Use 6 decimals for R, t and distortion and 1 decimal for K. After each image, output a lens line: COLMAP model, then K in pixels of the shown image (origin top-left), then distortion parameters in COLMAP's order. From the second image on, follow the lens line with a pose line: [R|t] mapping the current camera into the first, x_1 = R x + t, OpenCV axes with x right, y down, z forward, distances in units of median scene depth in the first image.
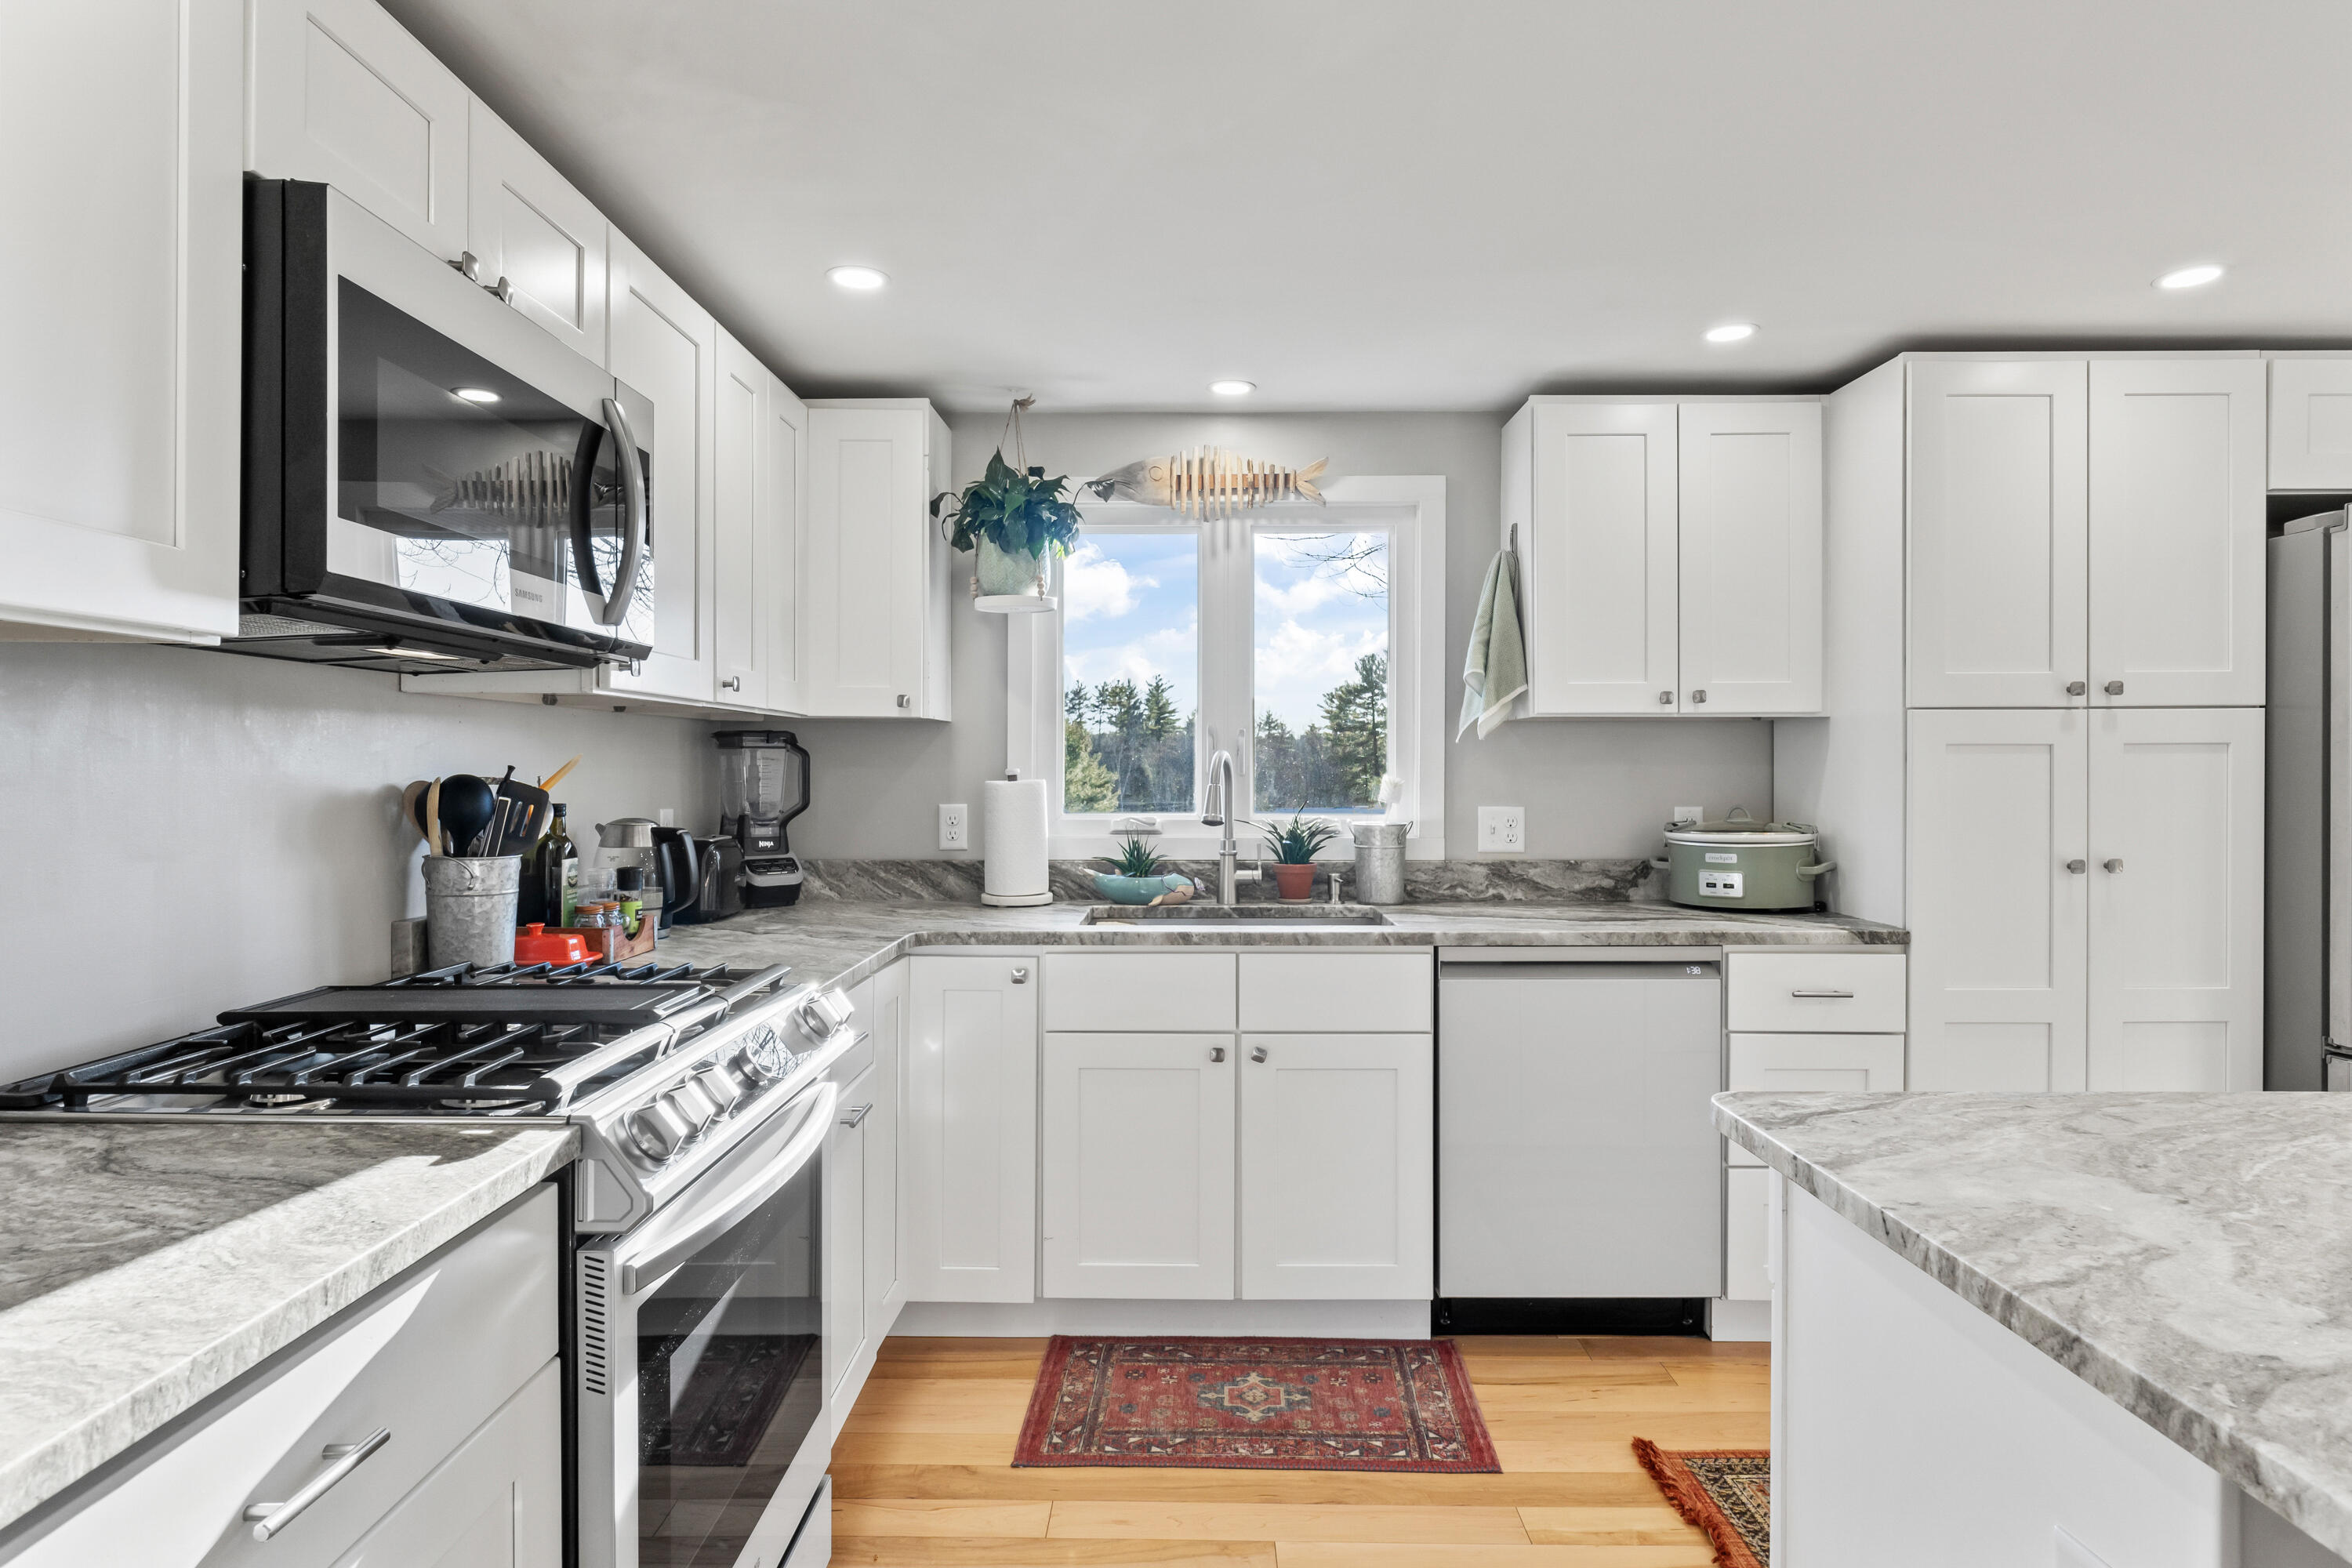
lens RADIAL K [[1292.5, 0, 1177.3], [0, 1292.5, 771.0], [0, 0, 1]] dist [-0.005045, -0.001336]
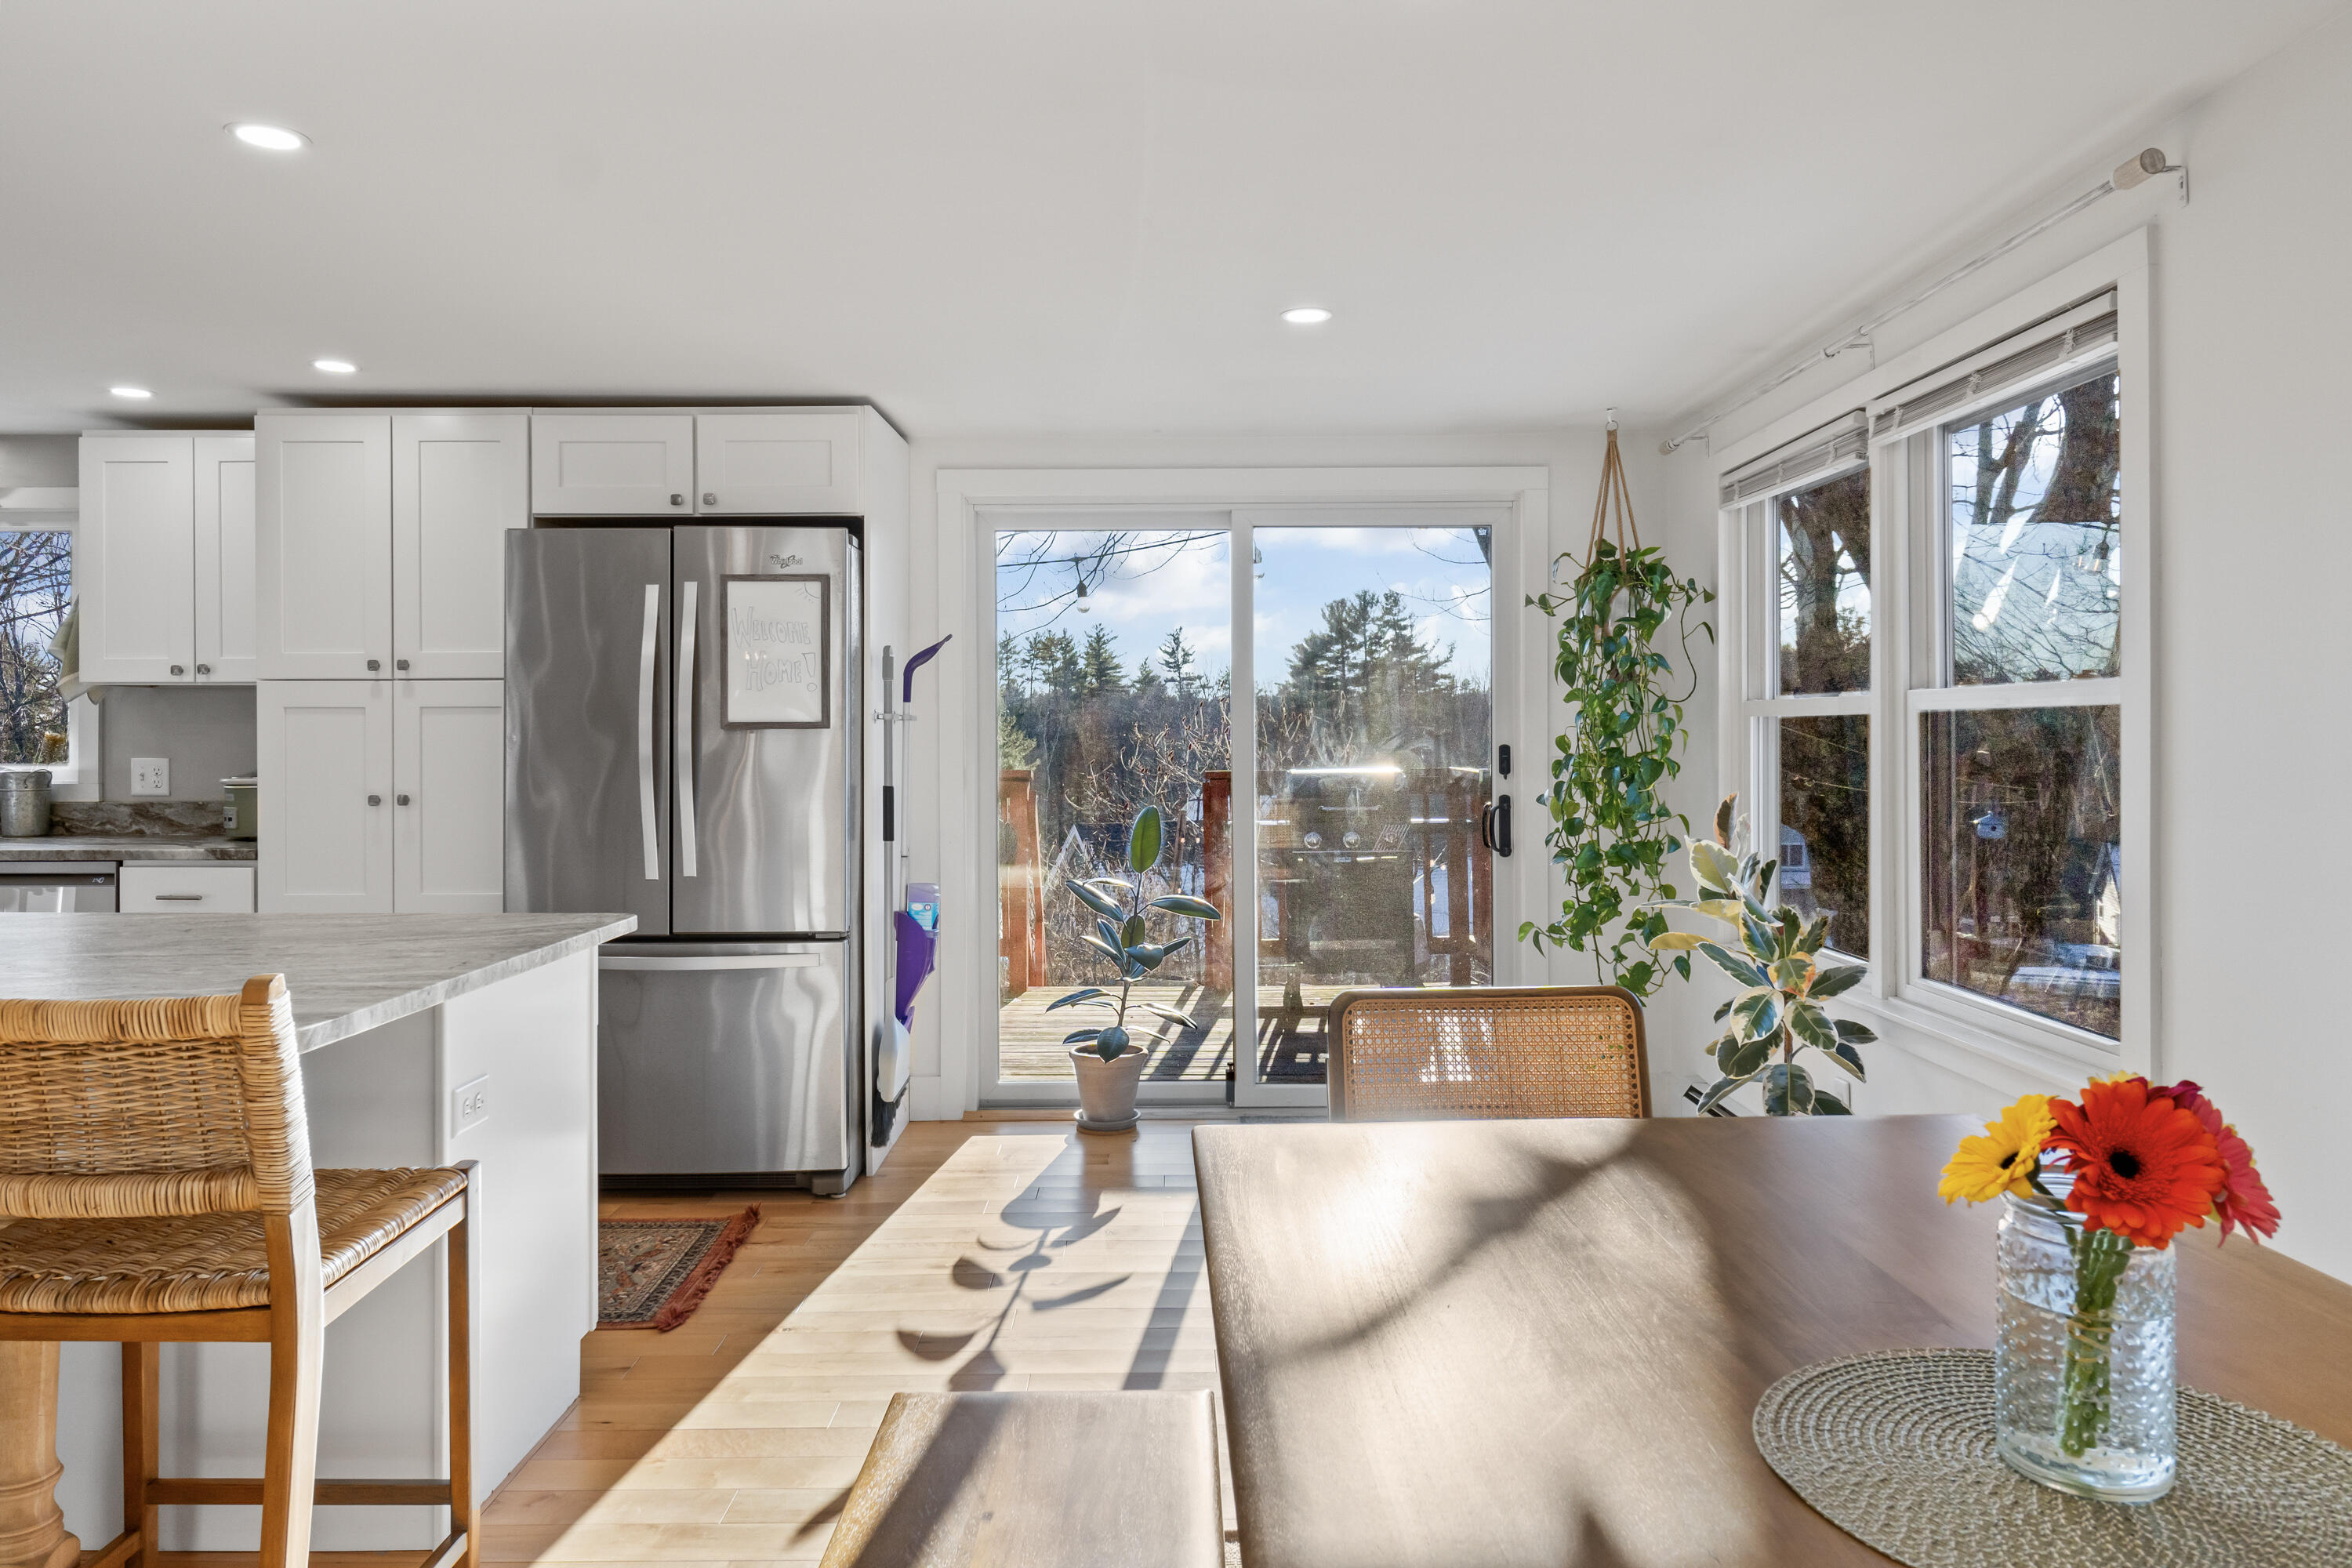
lens RADIAL K [[1519.2, 0, 1169.3], [0, 1519.2, 731.1], [0, 0, 1]] dist [-0.001281, 0.004302]
pose [[0.999739, -0.001206, 0.022806, 1.299800], [0.001291, 0.999992, -0.003731, 0.009336], [-0.022801, 0.003760, 0.999733, -0.505147]]
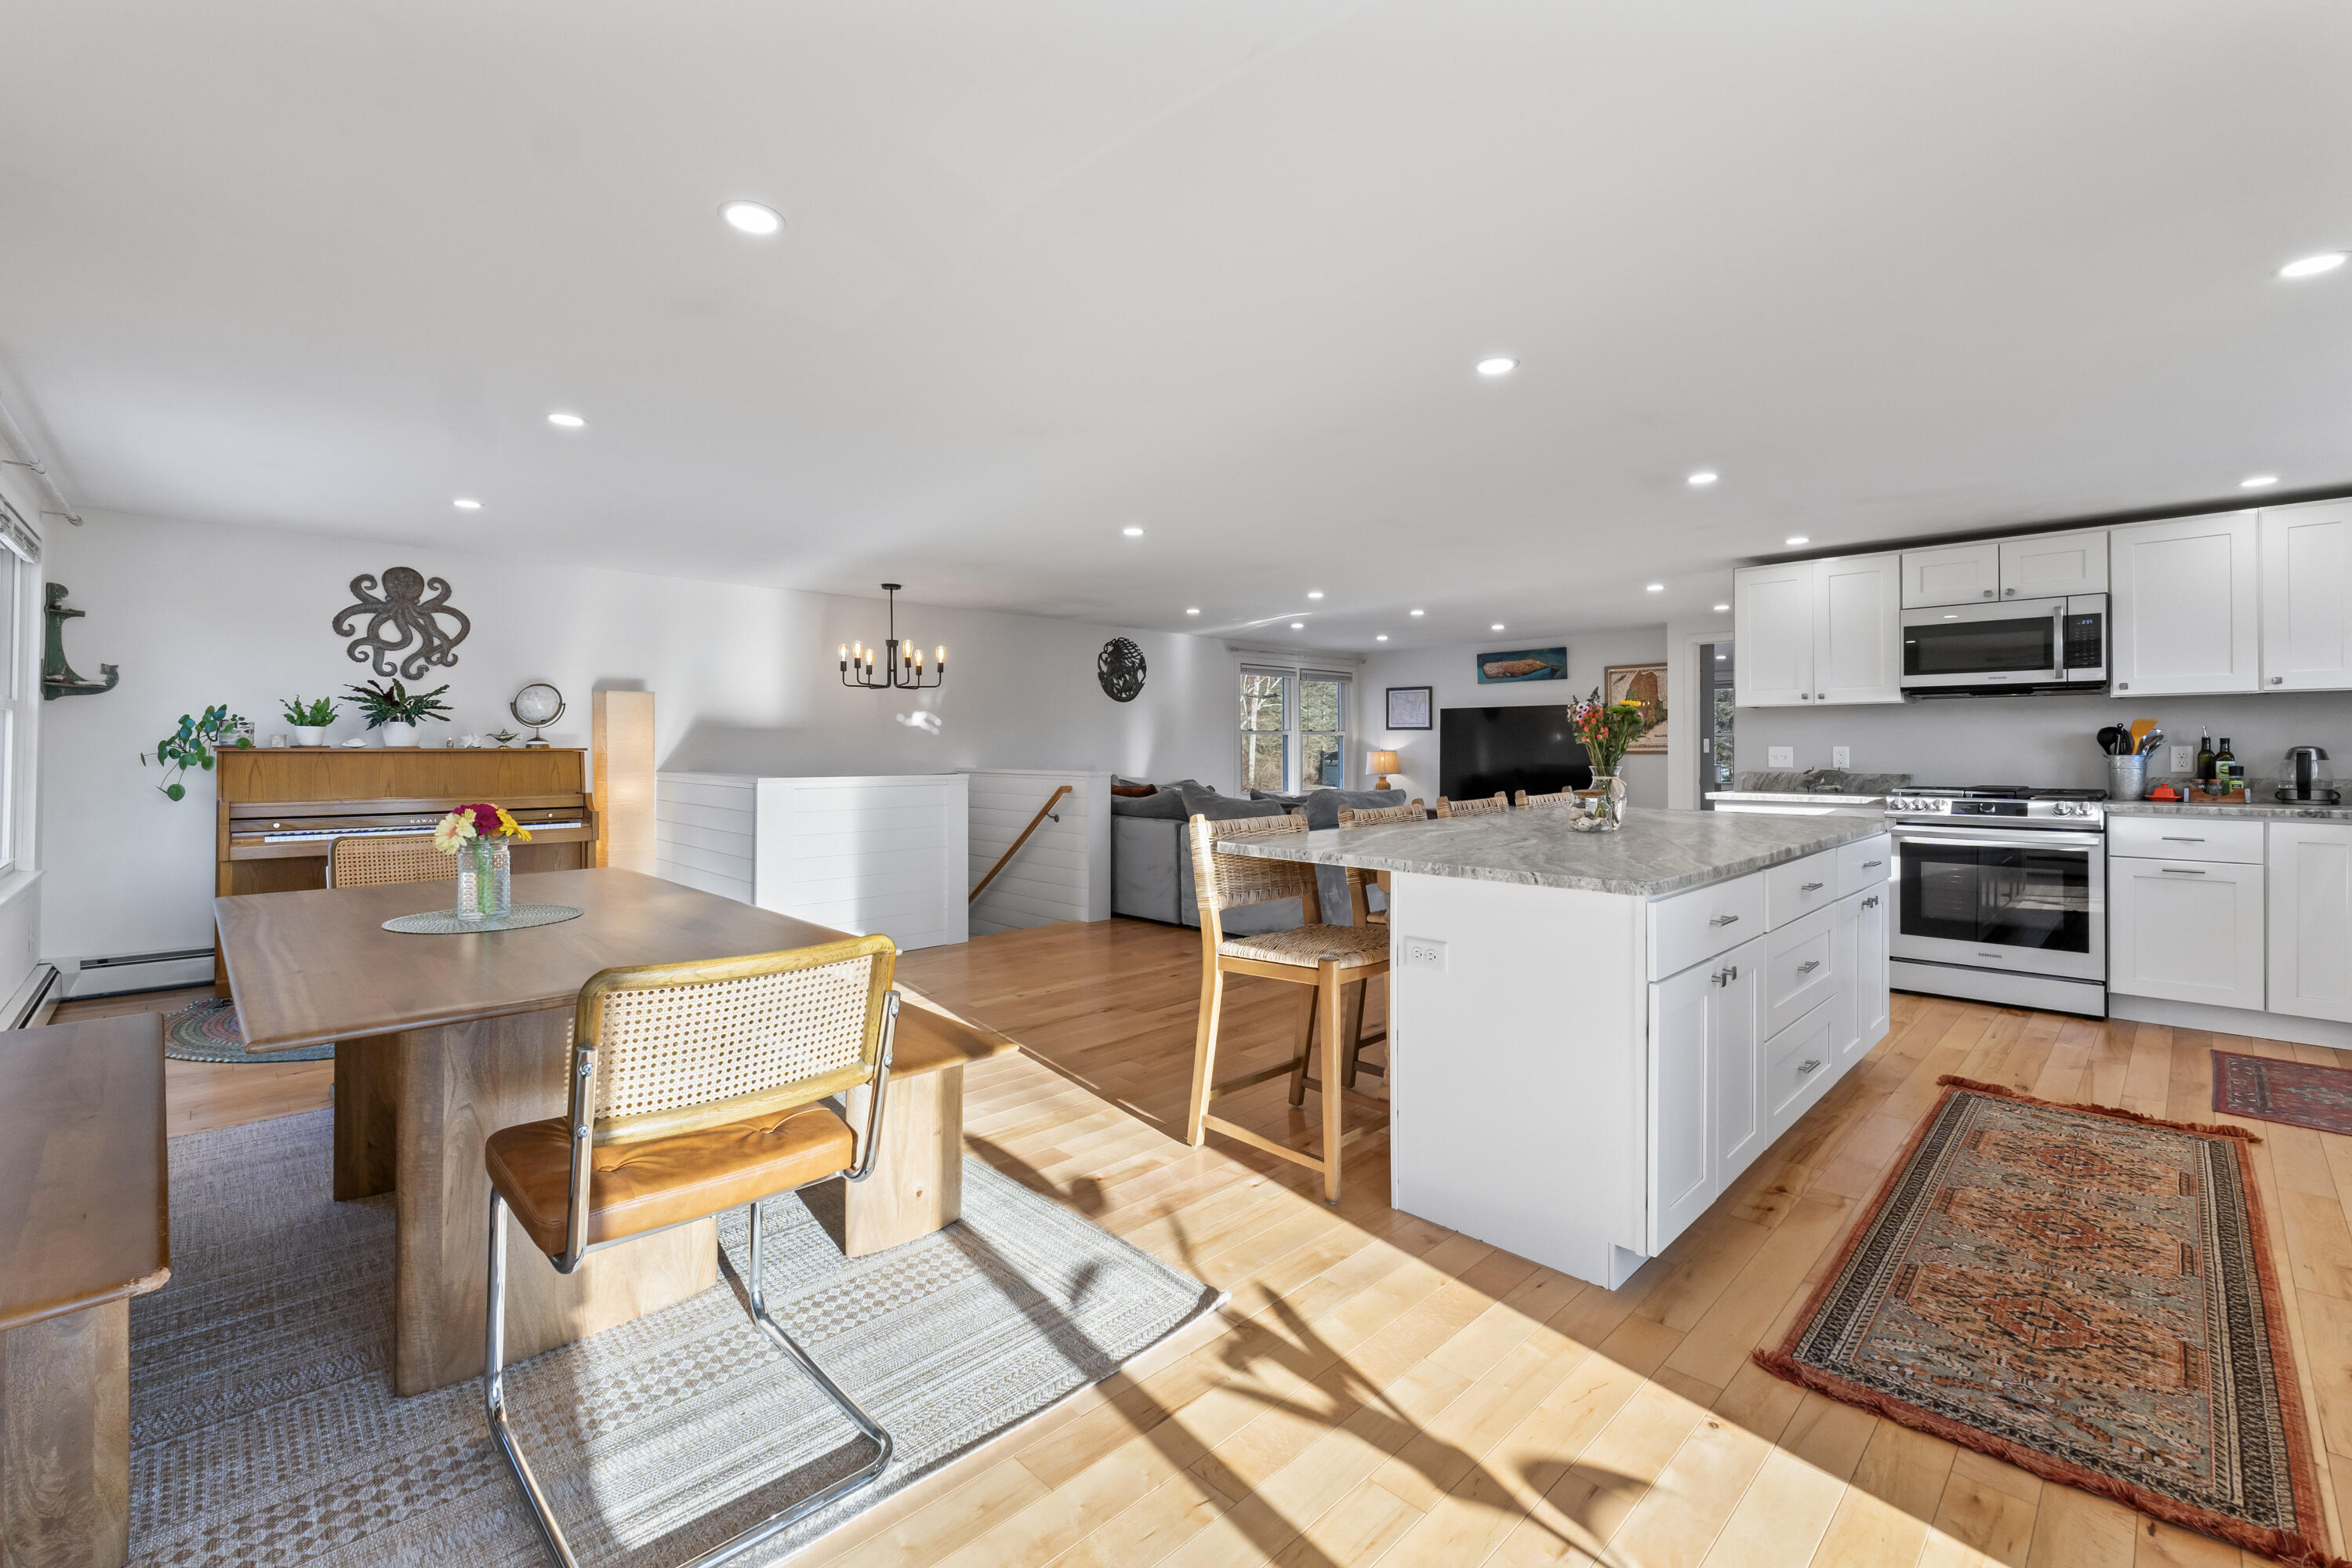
lens RADIAL K [[997.0, 0, 1174.2], [0, 997.0, 746.2], [0, 0, 1]] dist [-0.010667, -0.000122]
pose [[-0.709024, -0.000902, -0.705183, 1.670082], [0.001853, 0.999993, -0.003142, 0.031946], [0.705181, -0.003535, -0.709018, 0.716536]]
